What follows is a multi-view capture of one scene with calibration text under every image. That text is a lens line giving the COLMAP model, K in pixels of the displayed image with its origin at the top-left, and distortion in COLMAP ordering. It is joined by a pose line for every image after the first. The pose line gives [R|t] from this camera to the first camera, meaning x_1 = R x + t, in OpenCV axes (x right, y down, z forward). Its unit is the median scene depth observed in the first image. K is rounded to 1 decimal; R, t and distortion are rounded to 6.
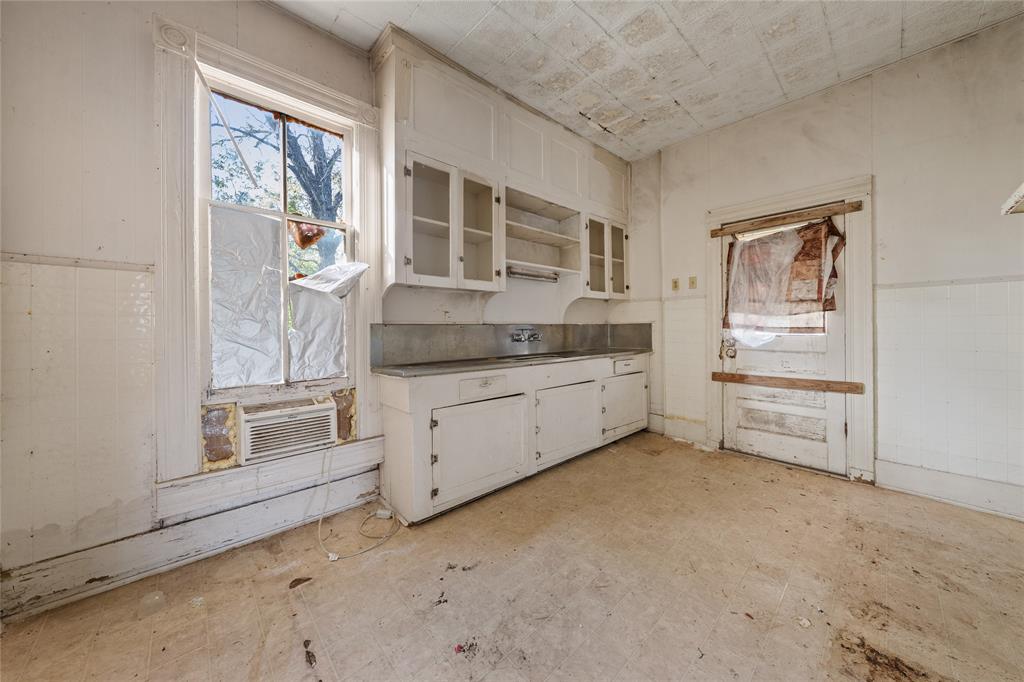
lens RADIAL K [[346.2, 0, 517.6], [0, 346.2, 331.3], [0, 0, 1]] dist [0.002264, 0.000029]
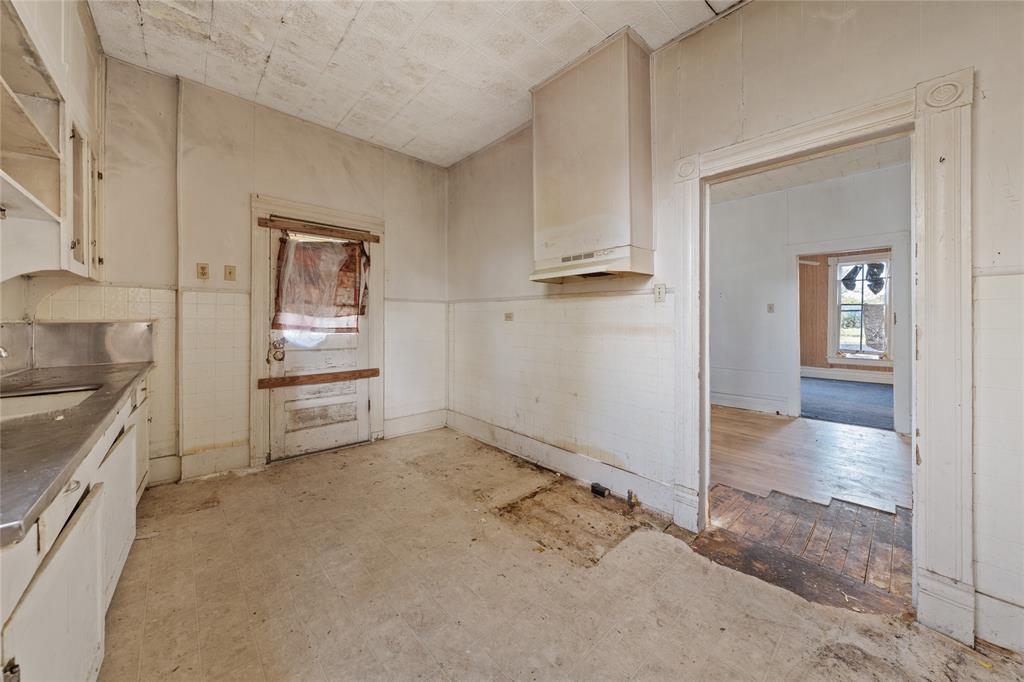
lens RADIAL K [[346.2, 0, 517.4], [0, 346.2, 323.5], [0, 0, 1]] dist [0.002264, 0.000029]
pose [[0.037675, 0.006658, 0.999268, -0.330173], [0.011868, 0.999904, -0.007110, -0.010866], [-0.999220, 0.012127, 0.037592, 0.361401]]
